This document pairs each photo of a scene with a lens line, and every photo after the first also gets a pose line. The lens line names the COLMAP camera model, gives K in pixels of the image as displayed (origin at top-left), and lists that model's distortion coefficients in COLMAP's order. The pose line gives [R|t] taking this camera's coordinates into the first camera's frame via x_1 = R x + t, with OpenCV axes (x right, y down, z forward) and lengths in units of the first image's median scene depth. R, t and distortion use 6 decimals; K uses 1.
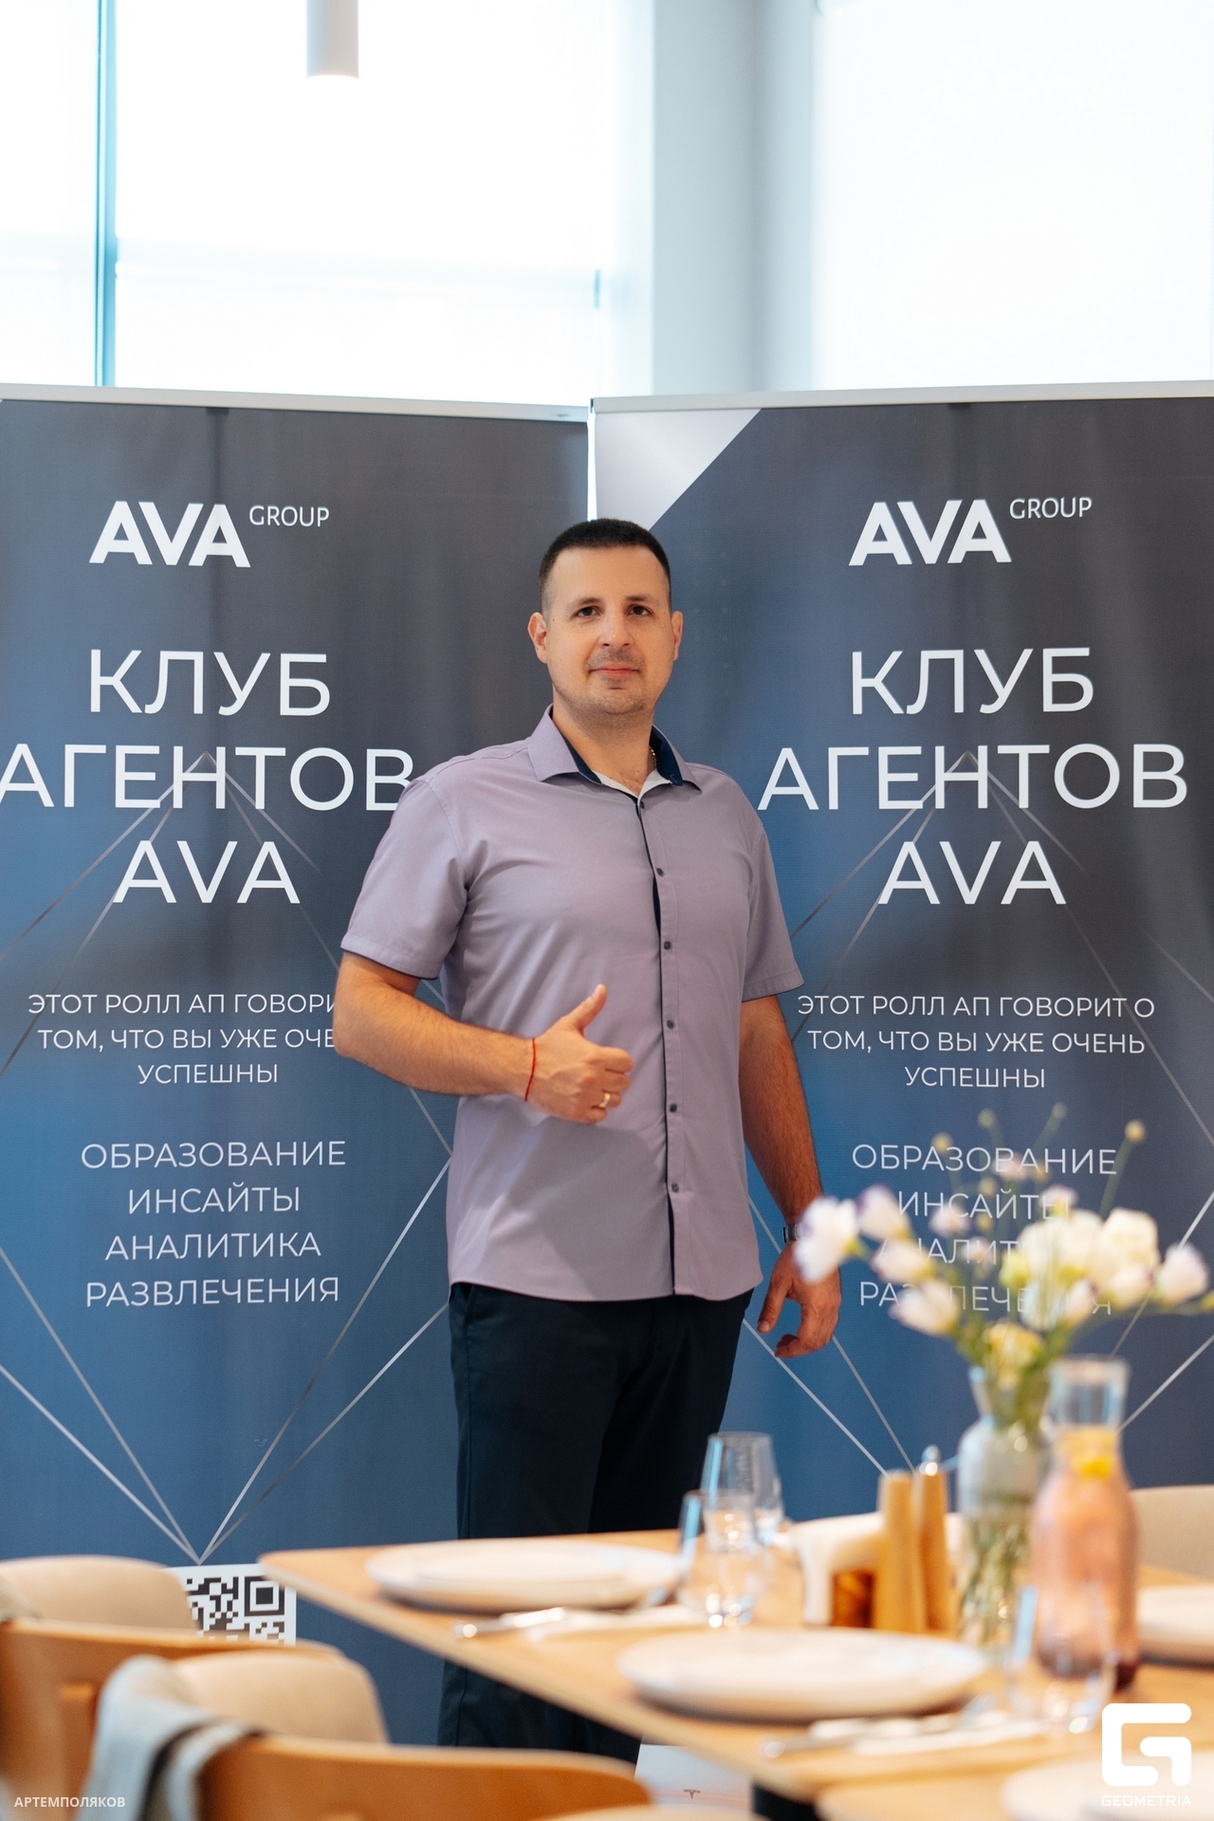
lens RADIAL K [[4983.1, 0, 604.6], [0, 4983.1, 923.2], [0, 0, 1]] dist [0.049225, -1.256413]
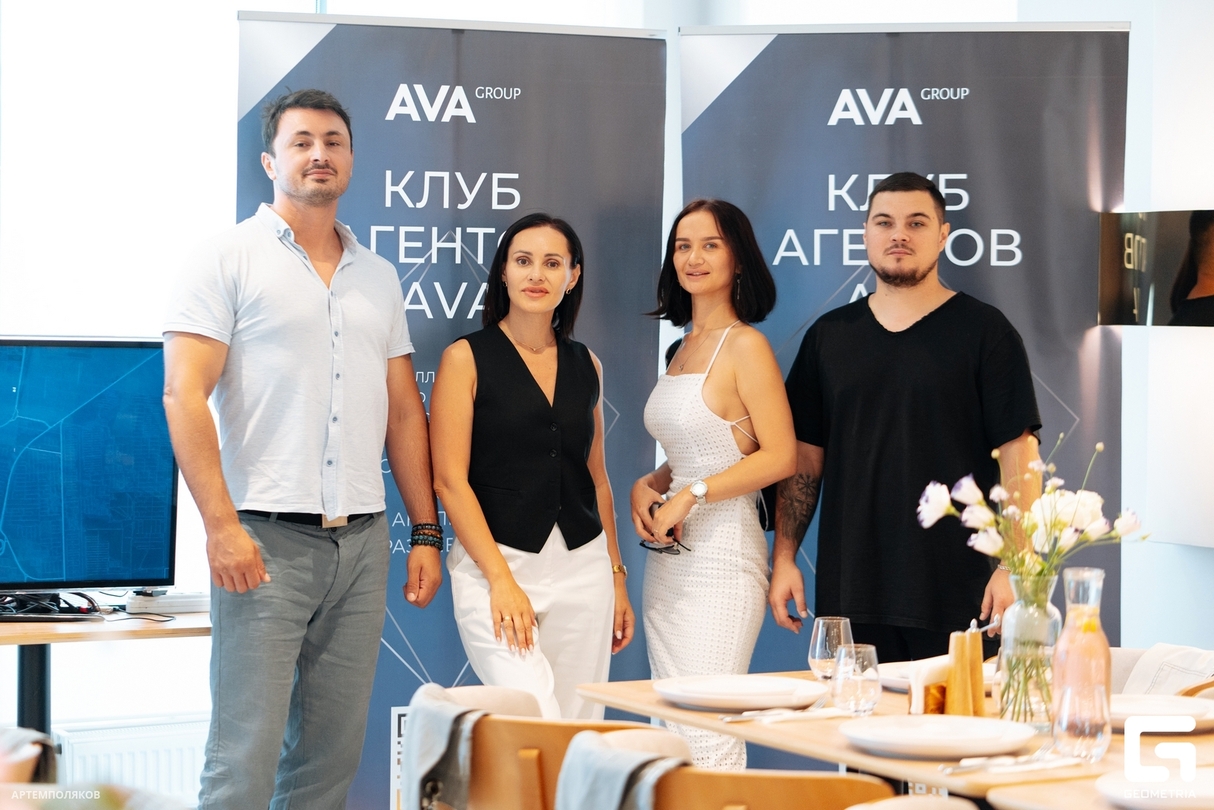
lens RADIAL K [[3415.1, 0, 652.8], [0, 3415.1, 407.9], [0, 0, 1]] dist [0.057804, -0.754366]
pose [[0.993783, 0.002058, 0.111313, -0.141912], [-0.004810, 0.999689, 0.024465, -0.002440], [-0.111228, -0.024849, 0.993484, -0.177276]]
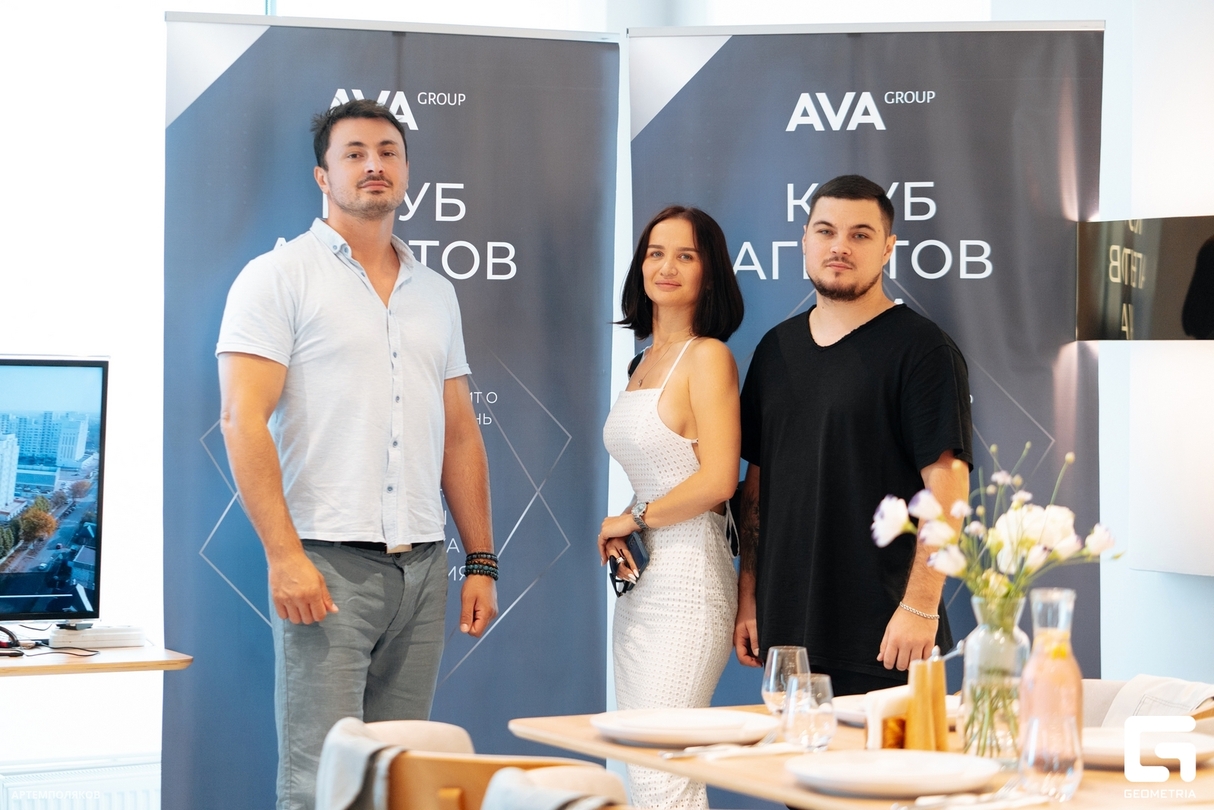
lens RADIAL K [[3322.1, 0, 609.6], [0, 3322.1, 401.6], [0, 0, 1]] dist [0.049225, -1.256413]
pose [[0.995600, -0.000592, 0.093704, -0.111176], [0.000032, 0.999982, 0.005980, 0.010893], [-0.093706, -0.005950, 0.995582, -0.087226]]
